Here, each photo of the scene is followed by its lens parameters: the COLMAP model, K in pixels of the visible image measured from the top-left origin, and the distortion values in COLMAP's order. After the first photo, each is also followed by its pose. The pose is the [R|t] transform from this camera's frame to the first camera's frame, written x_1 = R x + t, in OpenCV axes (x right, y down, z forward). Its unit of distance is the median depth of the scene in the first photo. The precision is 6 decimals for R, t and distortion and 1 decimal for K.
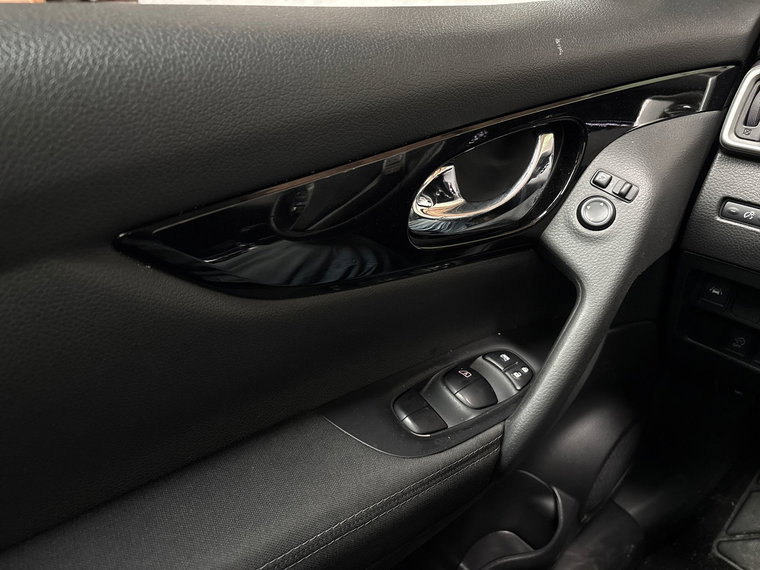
lens RADIAL K [[581.3, 0, 380.0], [0, 581.3, 285.0], [0, 0, 1]] dist [0.068163, -0.084425]
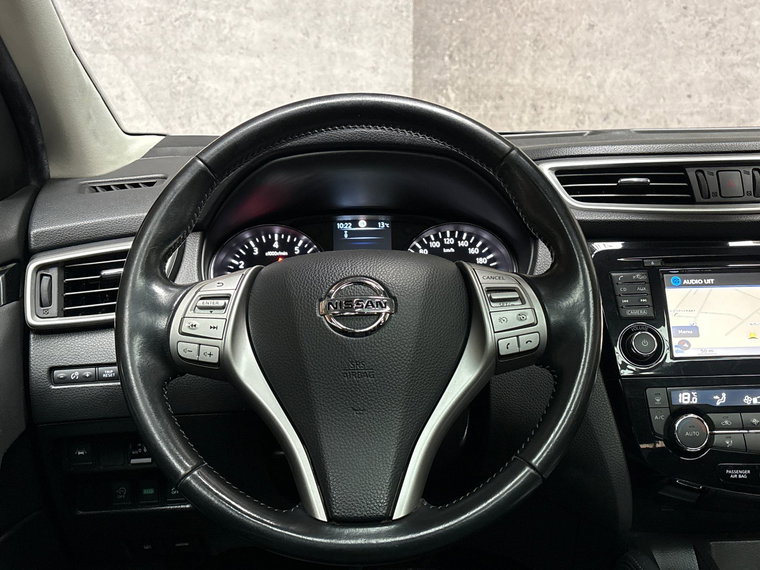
lens RADIAL K [[859.1, 0, 380.0], [0, 859.1, 285.0], [0, 0, 1]] dist [0.170520, -0.535830]
pose [[0.624864, -0.199543, 0.754803, -0.259131], [0.425120, 0.897856, -0.114574, 0.172764], [-0.654842, 0.392475, 0.645868, -0.575331]]
